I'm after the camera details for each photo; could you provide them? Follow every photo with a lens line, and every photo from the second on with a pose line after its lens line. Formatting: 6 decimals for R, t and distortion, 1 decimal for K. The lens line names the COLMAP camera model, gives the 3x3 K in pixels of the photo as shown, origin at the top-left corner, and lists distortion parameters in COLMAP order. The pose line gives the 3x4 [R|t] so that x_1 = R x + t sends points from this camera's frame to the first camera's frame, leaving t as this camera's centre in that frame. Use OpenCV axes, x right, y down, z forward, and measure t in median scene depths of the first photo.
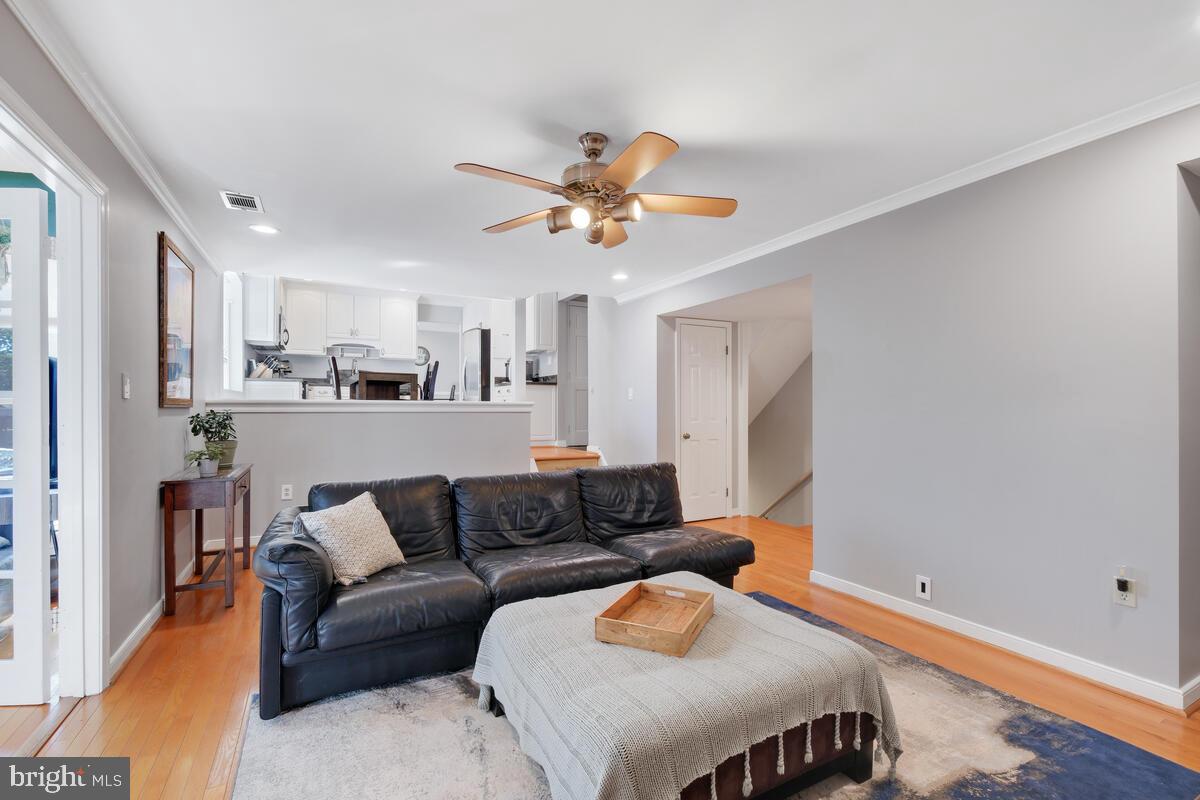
lens RADIAL K [[525.1, 0, 599.0], [0, 525.1, 405.2], [0, 0, 1]] dist [0.002601, 0.000382]
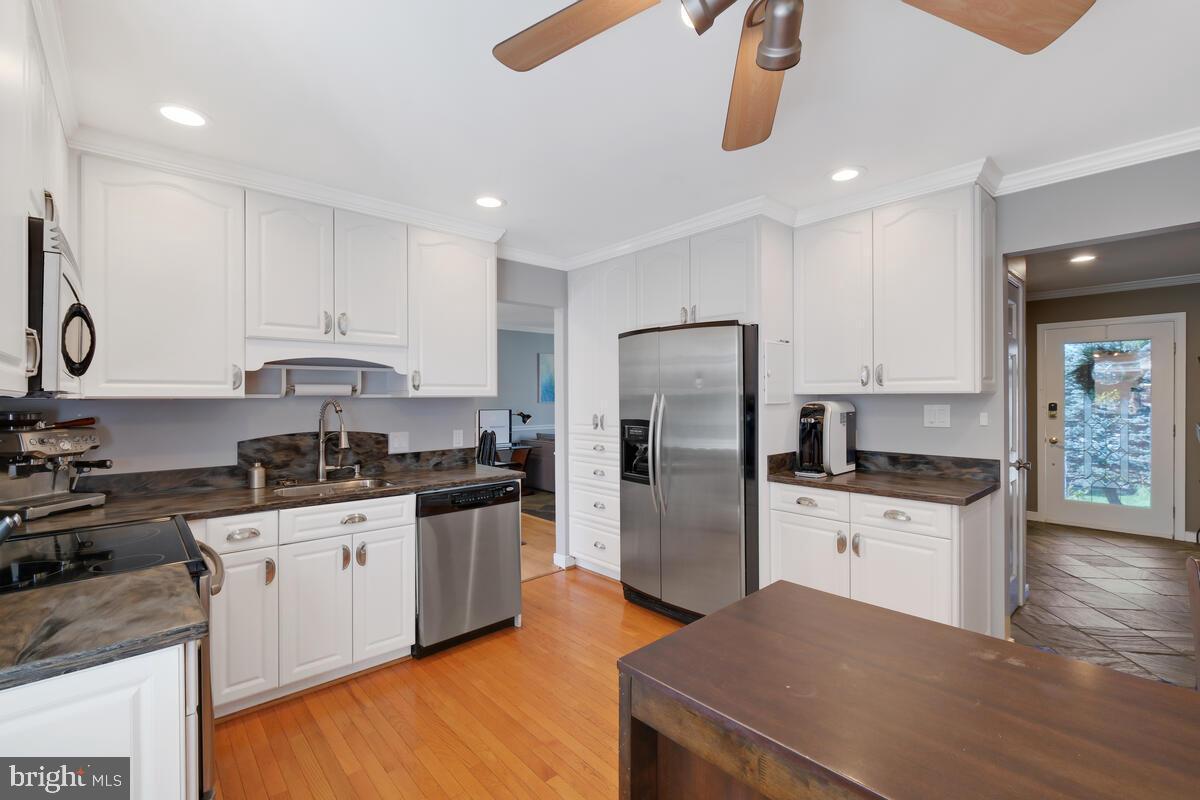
lens RADIAL K [[525.1, 0, 600.3], [0, 525.1, 398.1], [0, 0, 1]] dist [0.002601, 0.000382]
pose [[0.972047, -0.008140, 0.234647, -0.392348], [0.006835, 0.999956, 0.006375, -0.095278], [-0.234689, -0.004593, 0.972060, 0.661825]]
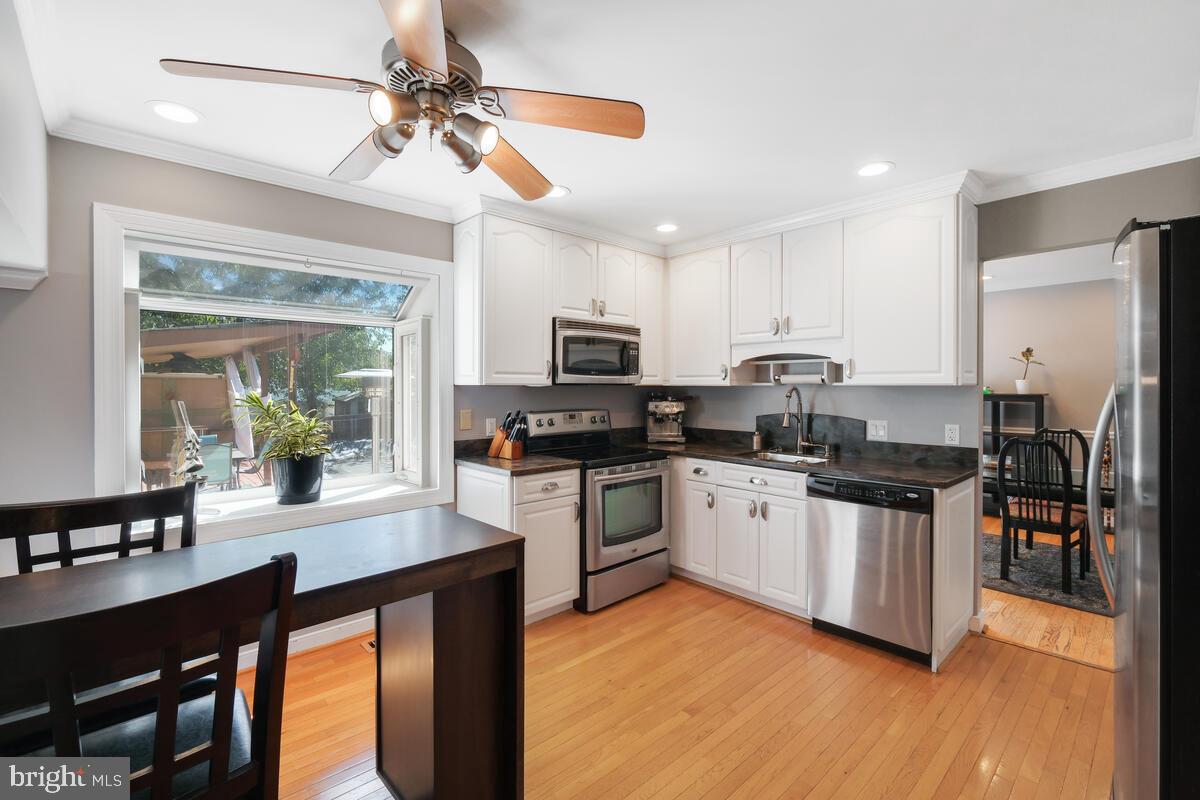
lens RADIAL K [[525.1, 0, 596.4], [0, 525.1, 391.9], [0, 0, 1]] dist [0.002601, 0.000382]
pose [[0.246596, 0.008953, -0.969077, -0.113722], [0.008618, 0.999898, 0.011430, -0.095765], [0.969080, -0.011170, 0.246494, 0.780293]]
